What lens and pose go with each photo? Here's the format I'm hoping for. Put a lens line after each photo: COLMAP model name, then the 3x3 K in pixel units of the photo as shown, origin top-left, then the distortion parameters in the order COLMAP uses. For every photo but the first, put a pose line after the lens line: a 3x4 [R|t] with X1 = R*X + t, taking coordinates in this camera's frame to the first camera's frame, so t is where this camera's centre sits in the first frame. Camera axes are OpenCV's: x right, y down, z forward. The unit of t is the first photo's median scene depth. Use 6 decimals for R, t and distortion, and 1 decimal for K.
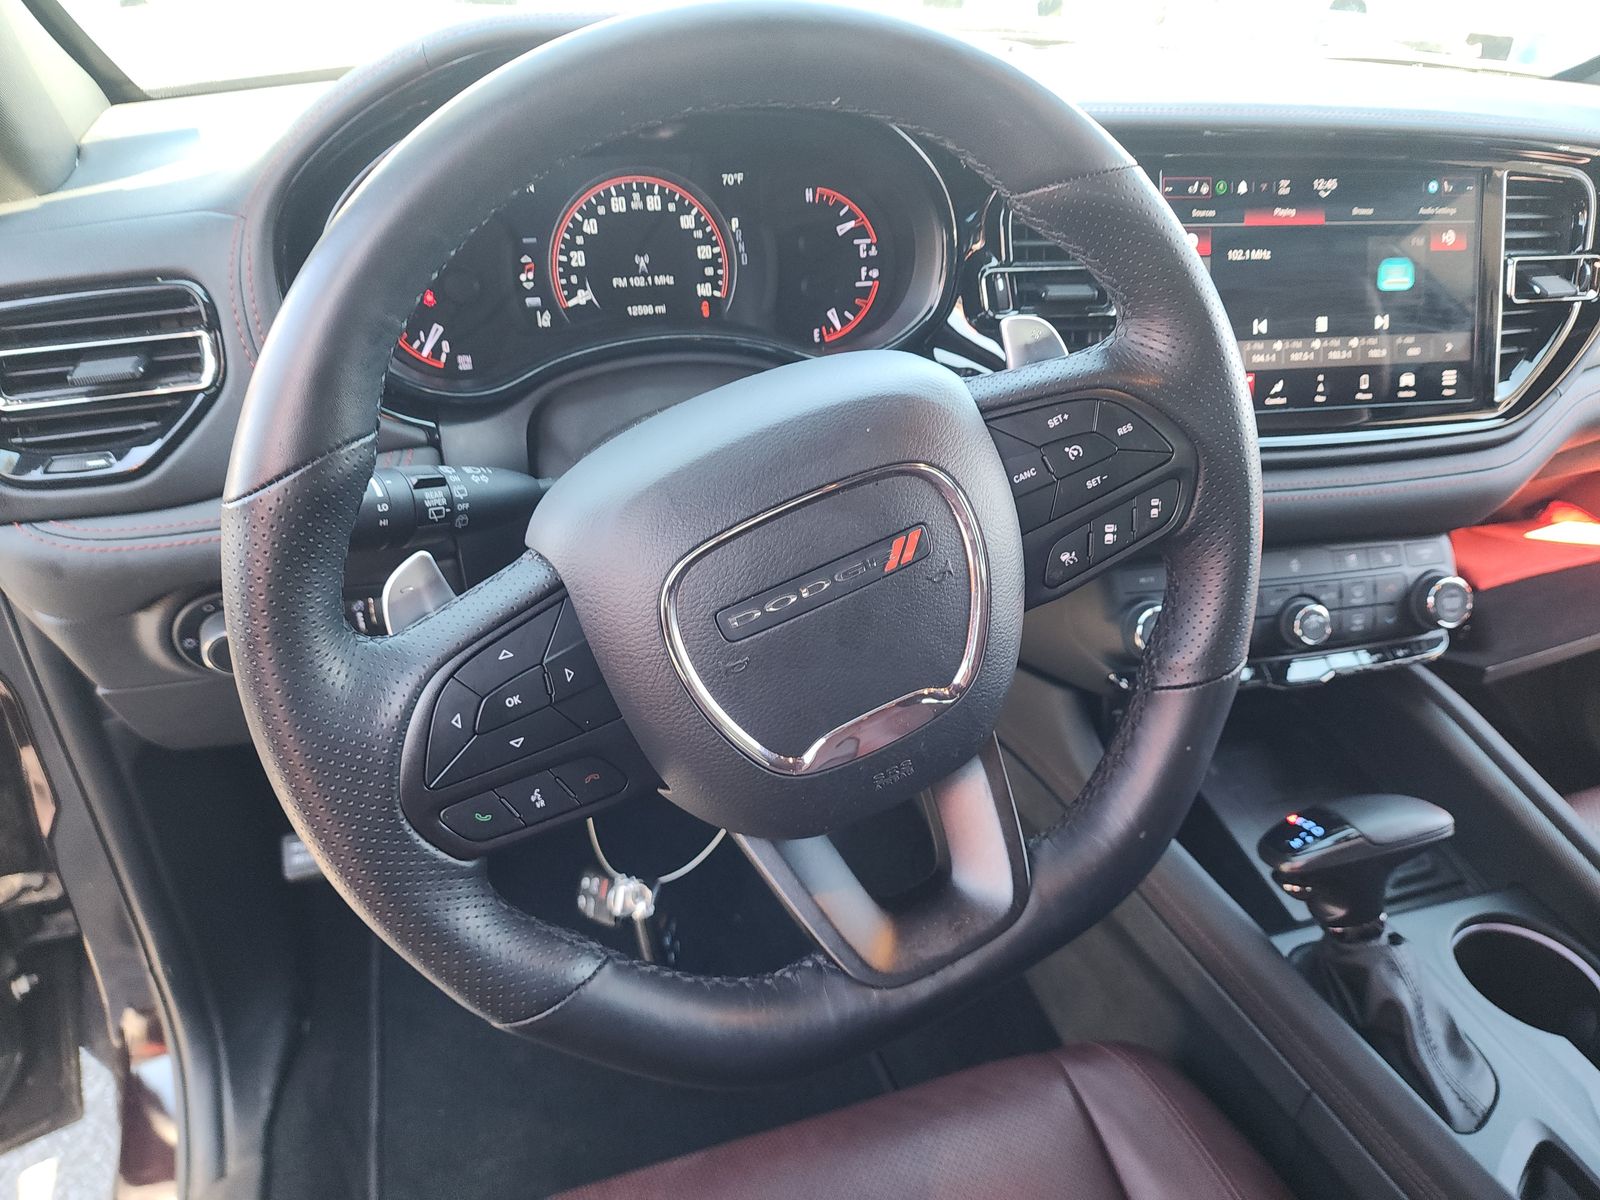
lens RADIAL K [[1060.1, 0, 798.3], [0, 1060.1, 603.0], [0, 0, 1]] dist [0.008631, -0.024349]
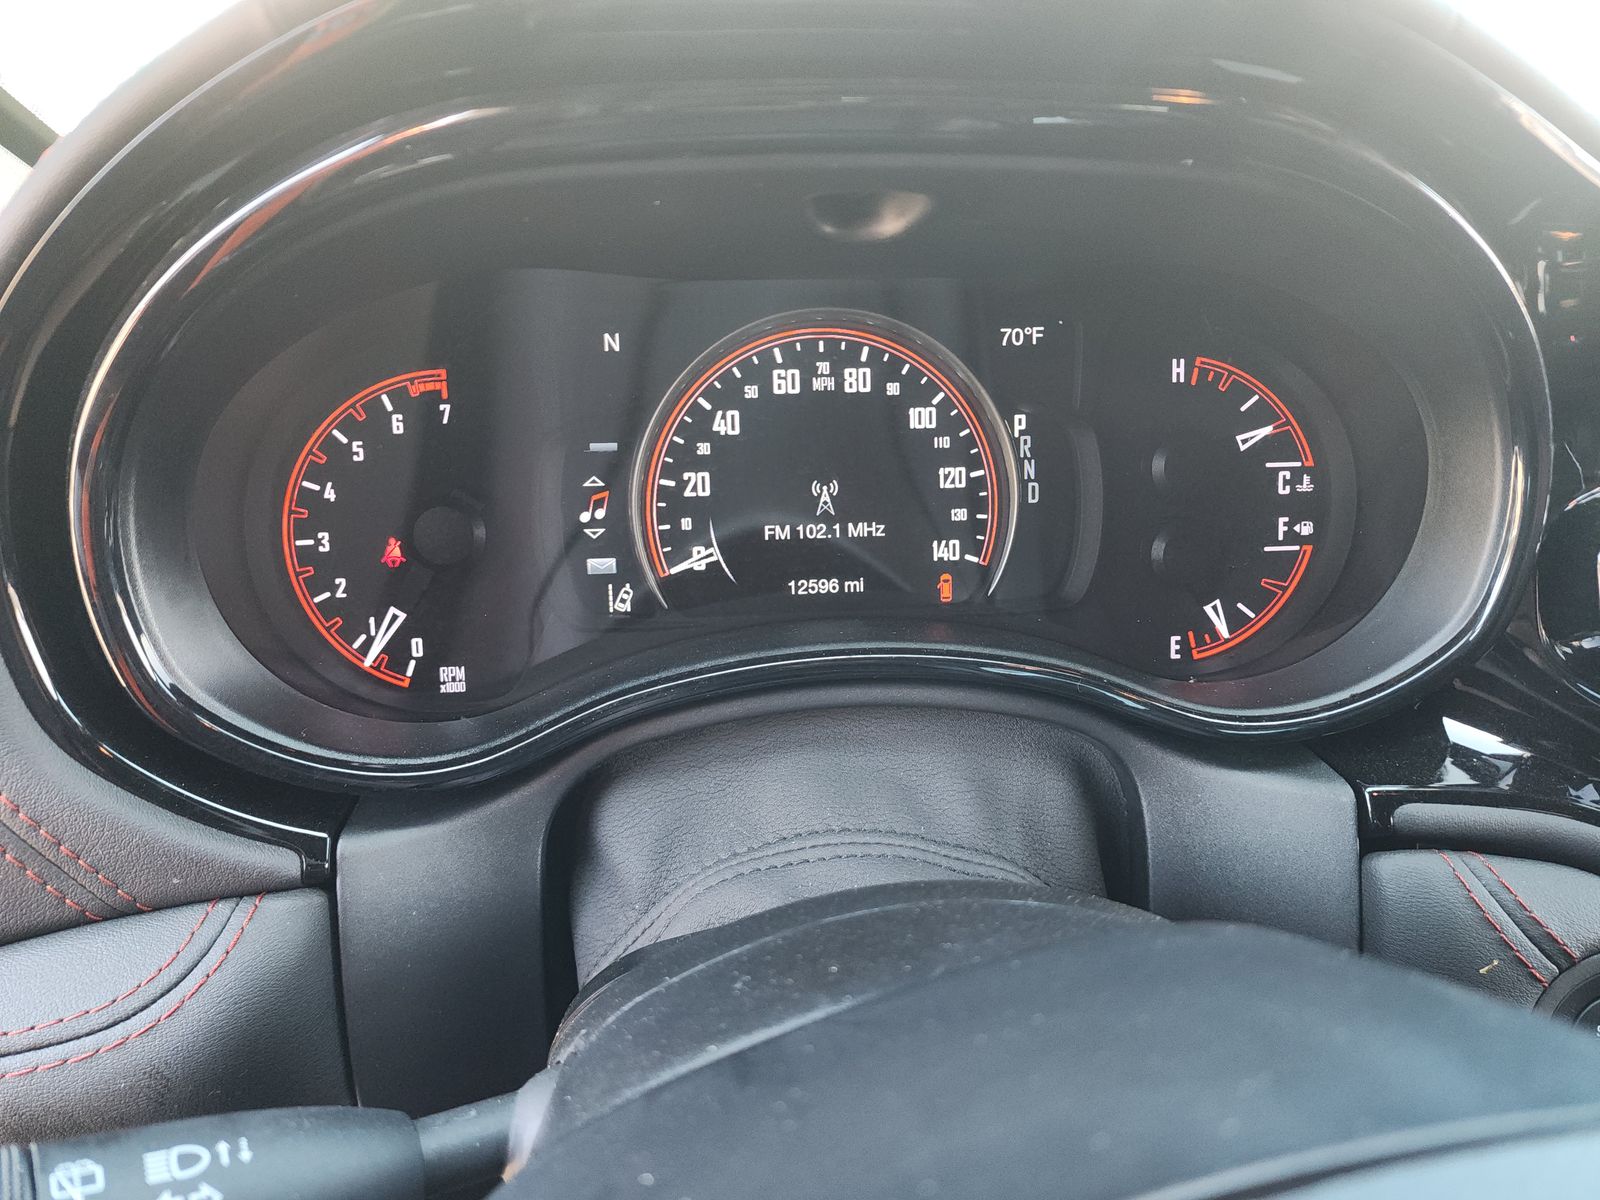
lens RADIAL K [[1060.1, 0, 796.6], [0, 1060.1, 597.1], [0, 0, 1]] dist [0.008631, -0.024349]
pose [[0.975982, 0.057732, -0.210061, -0.052314], [-0.093123, 0.982271, -0.162702, -0.187920], [0.196944, 0.178356, 0.964055, 0.517272]]
